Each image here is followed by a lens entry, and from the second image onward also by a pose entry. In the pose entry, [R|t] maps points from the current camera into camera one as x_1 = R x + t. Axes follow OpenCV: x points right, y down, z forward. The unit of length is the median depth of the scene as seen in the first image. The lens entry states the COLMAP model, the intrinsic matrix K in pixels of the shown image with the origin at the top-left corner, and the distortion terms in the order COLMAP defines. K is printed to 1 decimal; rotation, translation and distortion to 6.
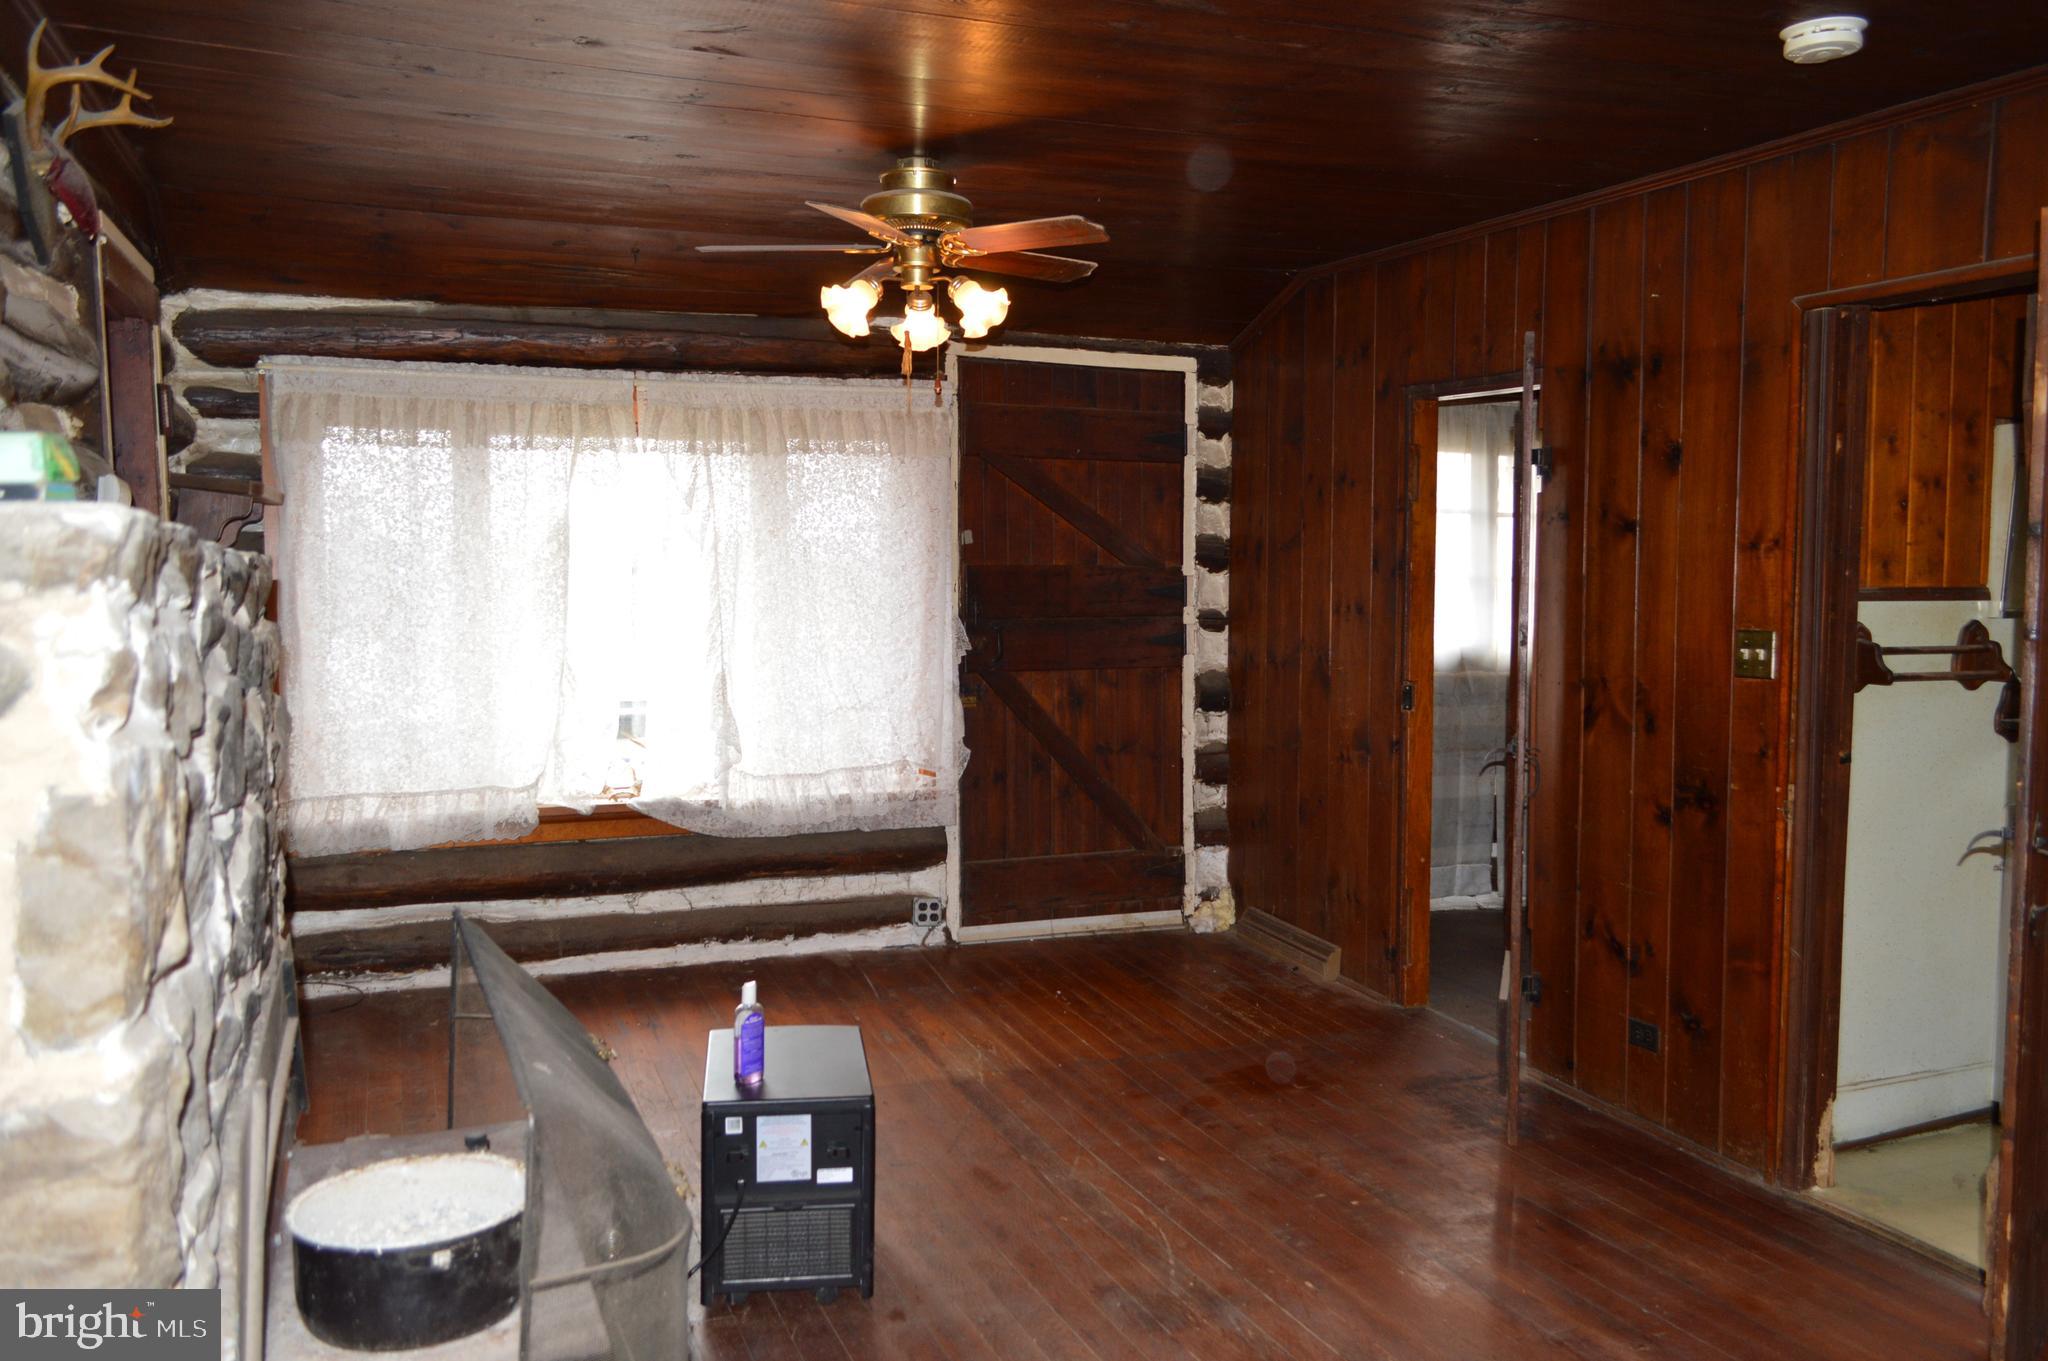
lens RADIAL K [[1623.4, 0, 1030.1], [0, 1623.4, 695.3], [0, 0, 1]] dist [-0.013874, 0.008943]
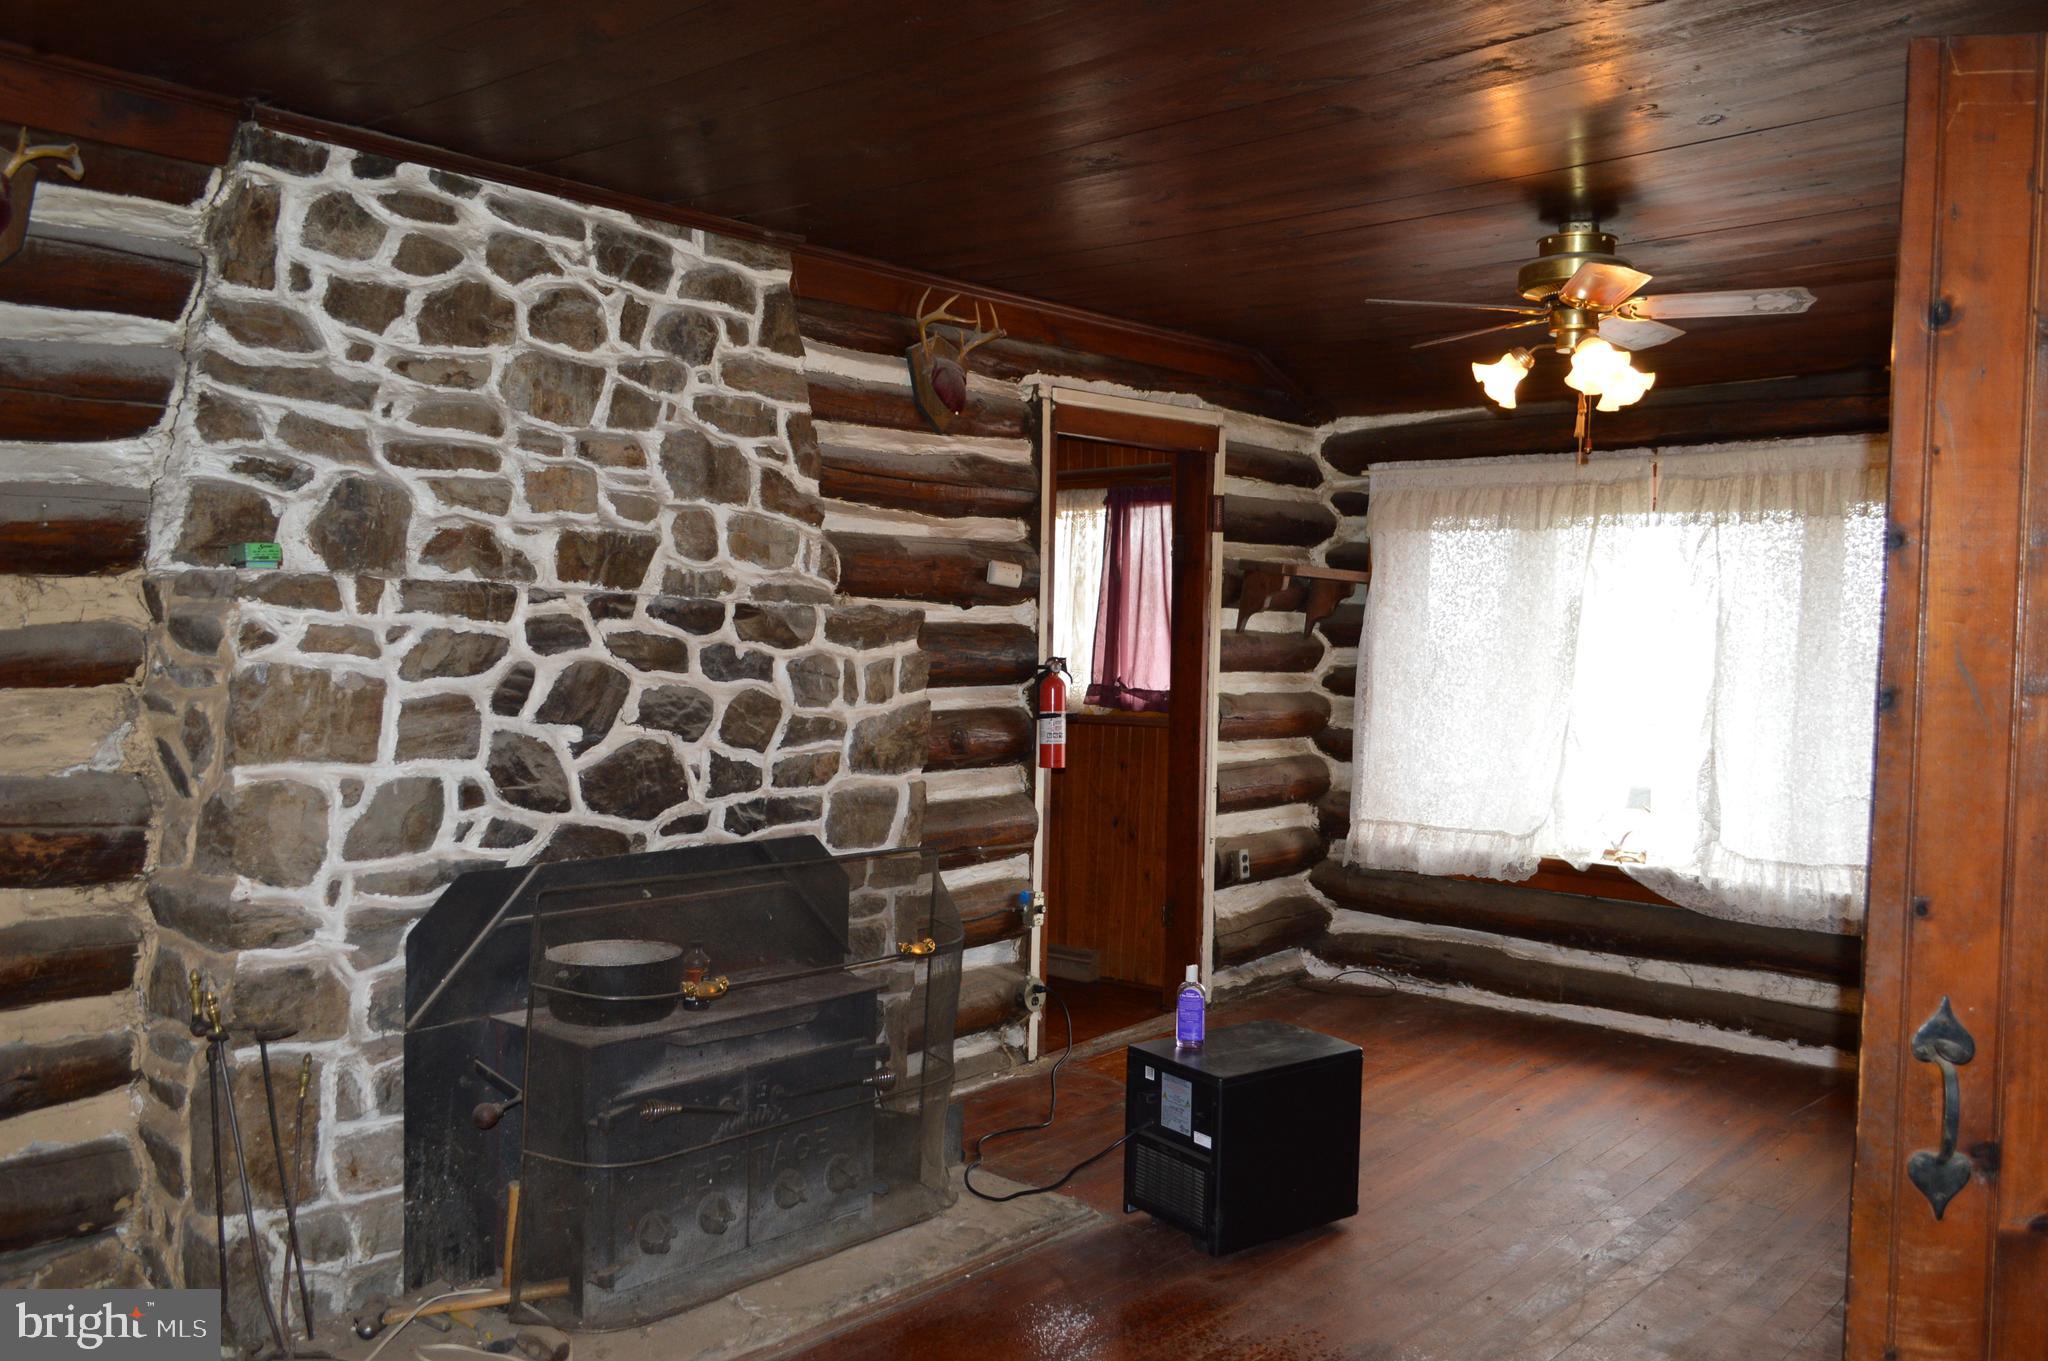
lens RADIAL K [[1623.4, 0, 1030.1], [0, 1623.4, 695.3], [0, 0, 1]] dist [-0.013874, 0.008943]
pose [[0.452201, 0.042934, -0.890882, 0.504159], [-0.093799, 0.995591, 0.000369, -0.006844], [0.886970, 0.083397, 0.454234, 0.196569]]
